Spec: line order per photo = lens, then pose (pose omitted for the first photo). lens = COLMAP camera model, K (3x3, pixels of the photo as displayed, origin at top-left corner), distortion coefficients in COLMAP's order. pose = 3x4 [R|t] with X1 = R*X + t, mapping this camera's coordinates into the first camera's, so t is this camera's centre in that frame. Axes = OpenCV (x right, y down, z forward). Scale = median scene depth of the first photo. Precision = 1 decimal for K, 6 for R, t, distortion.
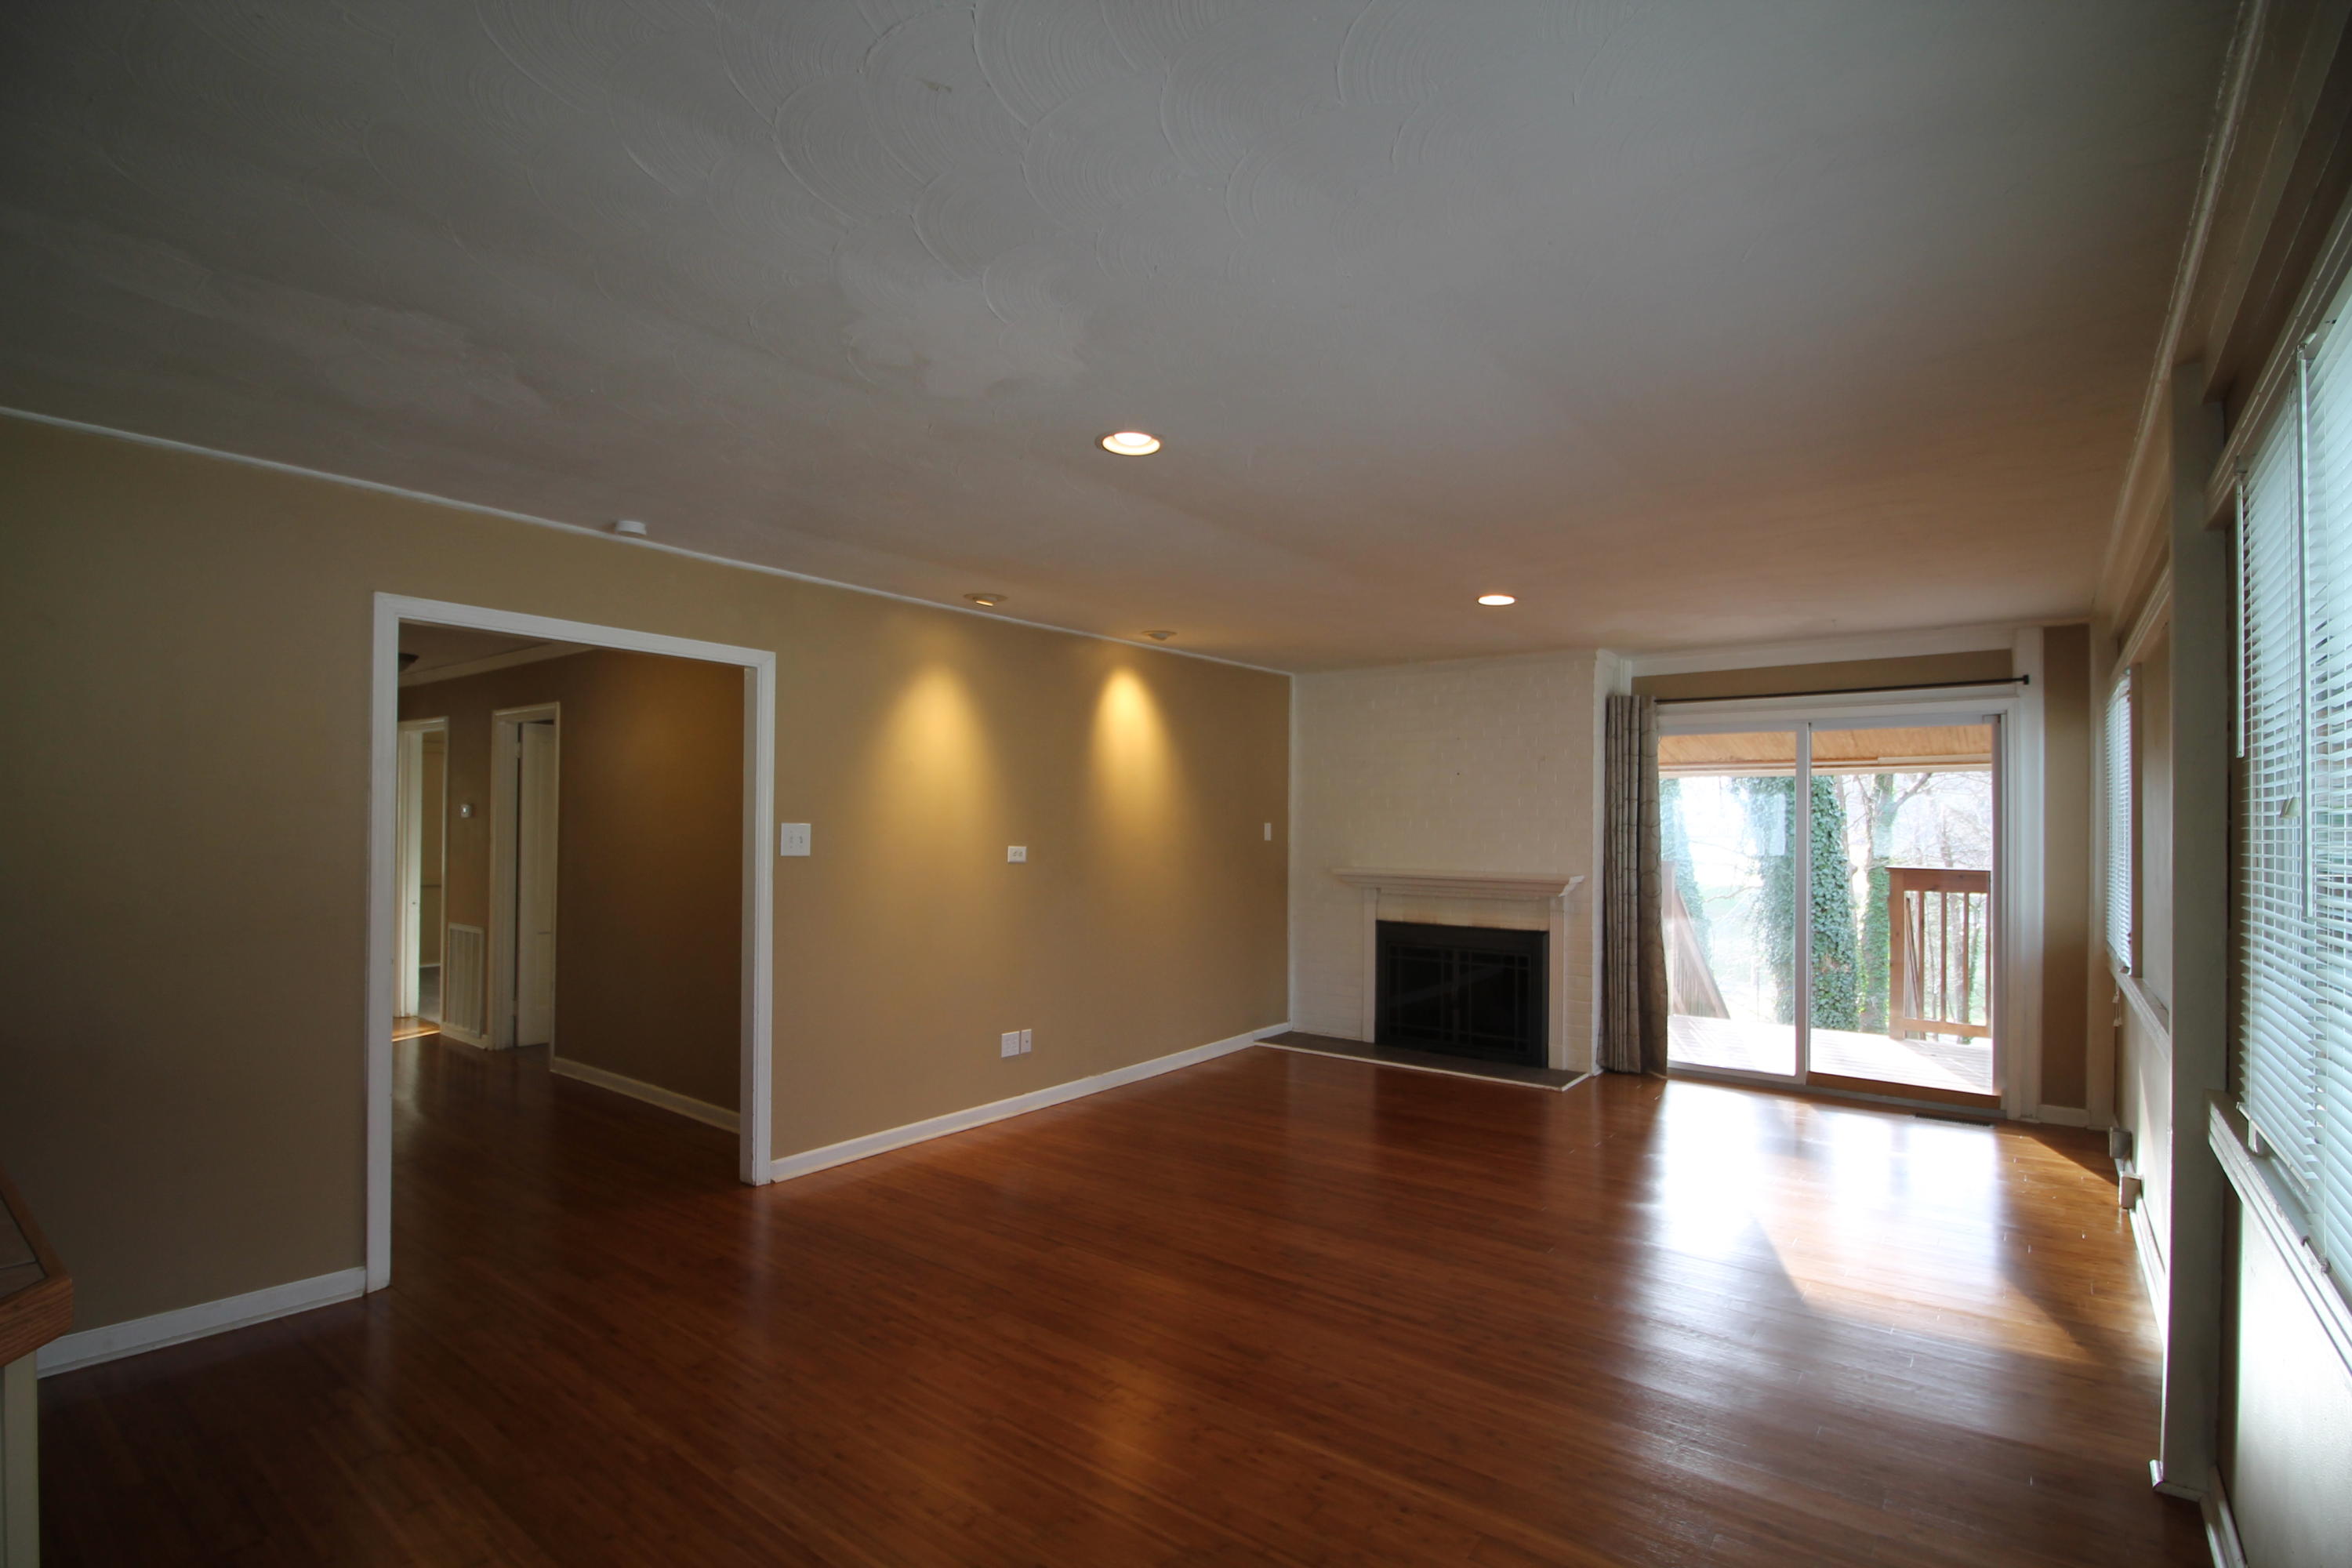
lens RADIAL K [[1109.4, 0, 1161.9], [0, 1109.4, 802.9], [0, 0, 1]] dist [-0.002744, -0.009807]
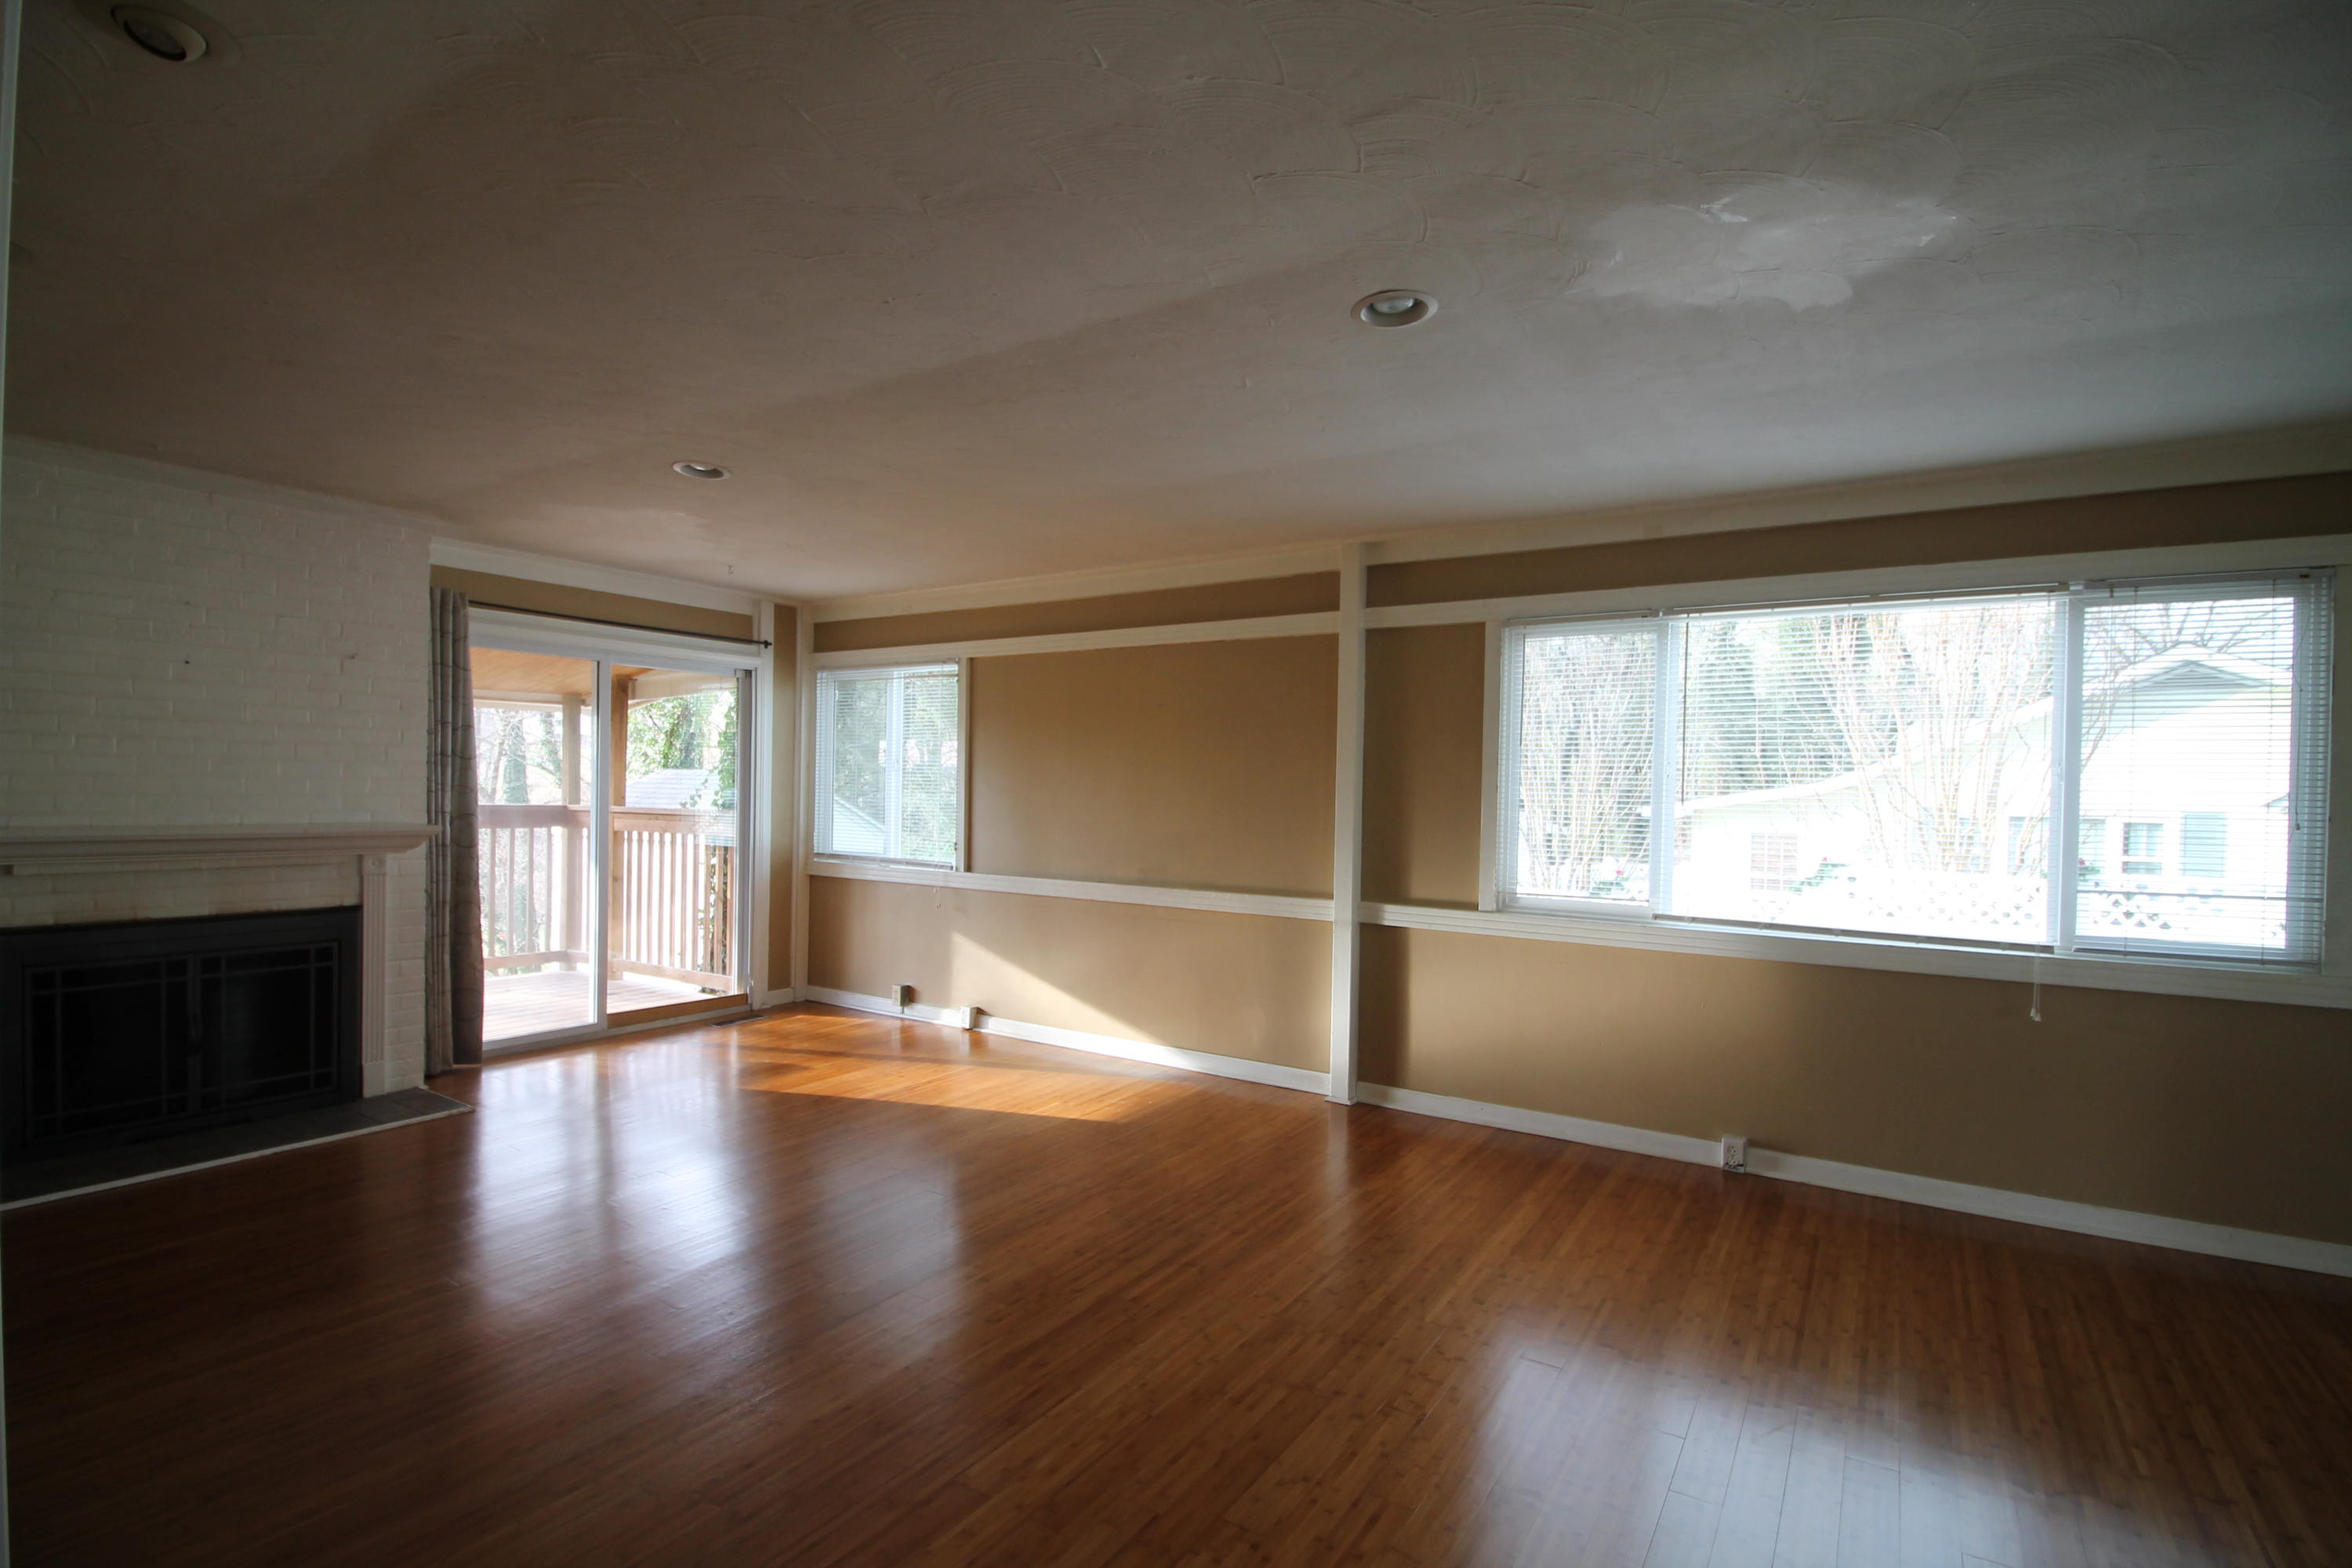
lens RADIAL K [[1109.4, 0, 1163.5], [0, 1109.4, 798.7], [0, 0, 1]] dist [-0.002744, -0.009807]
pose [[-0.091442, -0.018654, 0.995636, -0.425485], [-0.039790, 0.999095, 0.015064, 0.019602], [-0.995015, -0.038238, -0.092101, 0.611807]]
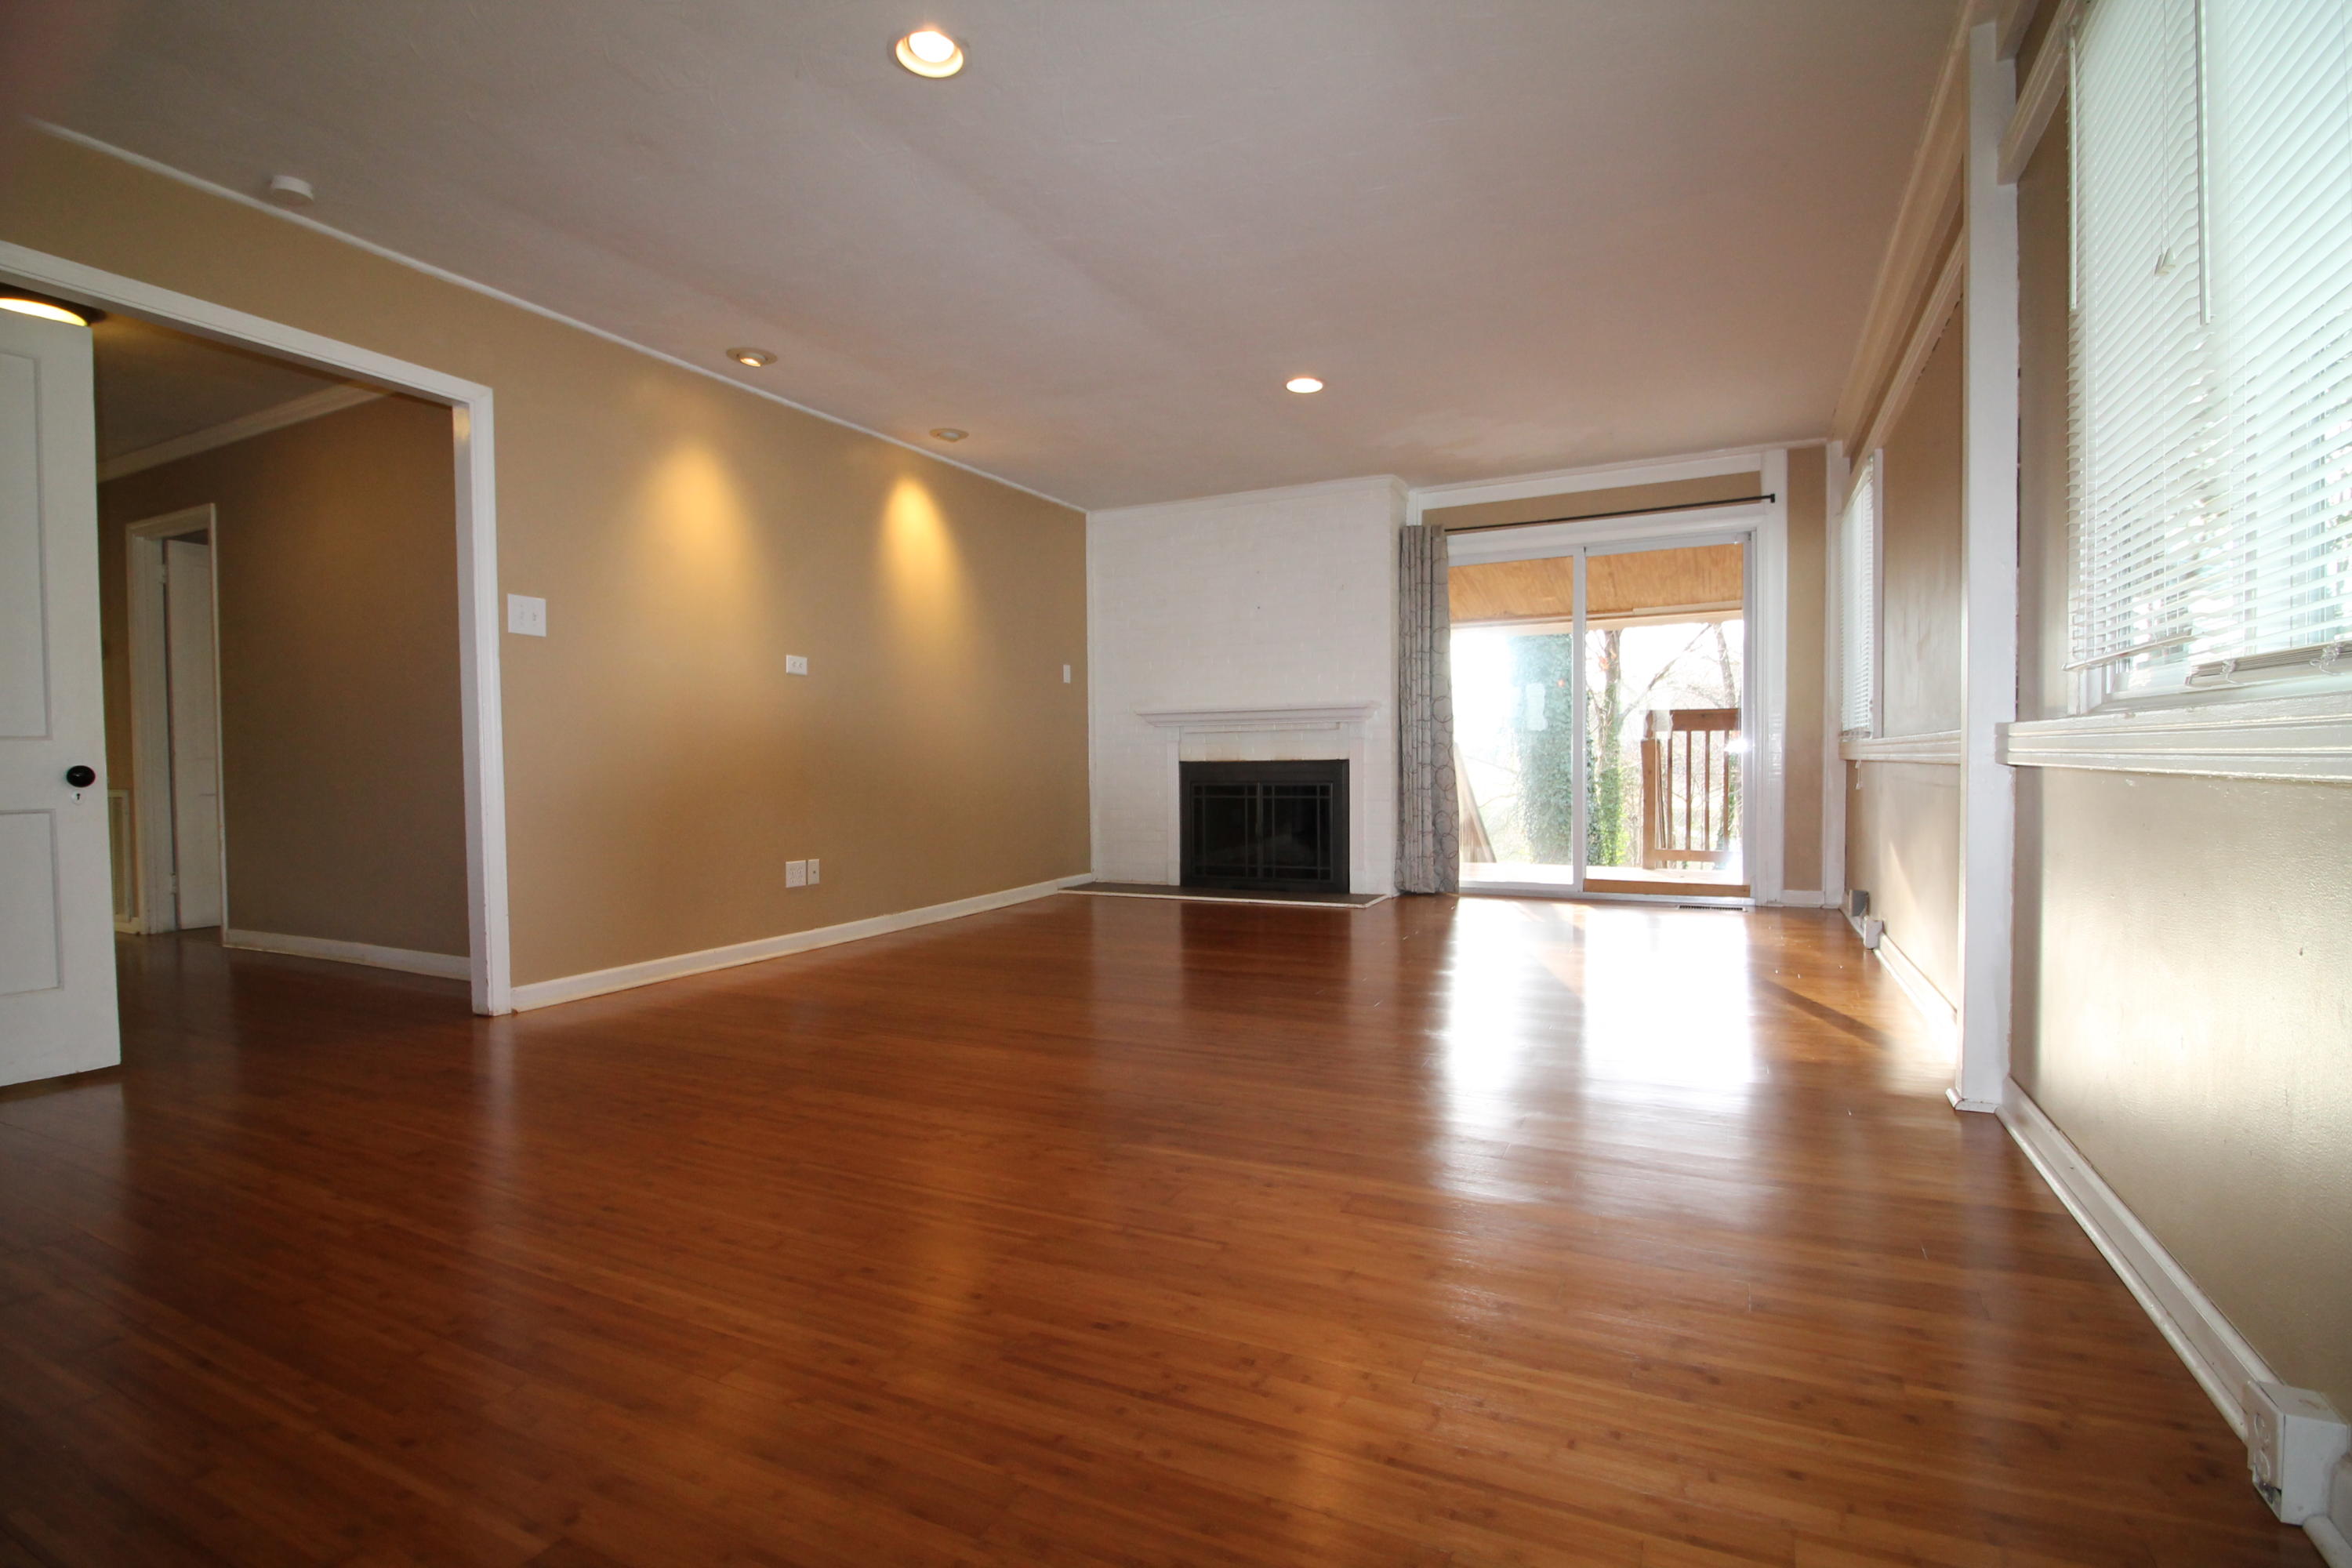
lens RADIAL K [[1109.4, 0, 1169.4], [0, 1109.4, 784.5], [0, 0, 1]] dist [-0.002744, -0.009807]
pose [[0.979513, -0.026426, 0.199638, -0.014573], [0.017878, 0.998849, 0.044501, 0.098948], [-0.200584, -0.040020, 0.978859, 0.045715]]
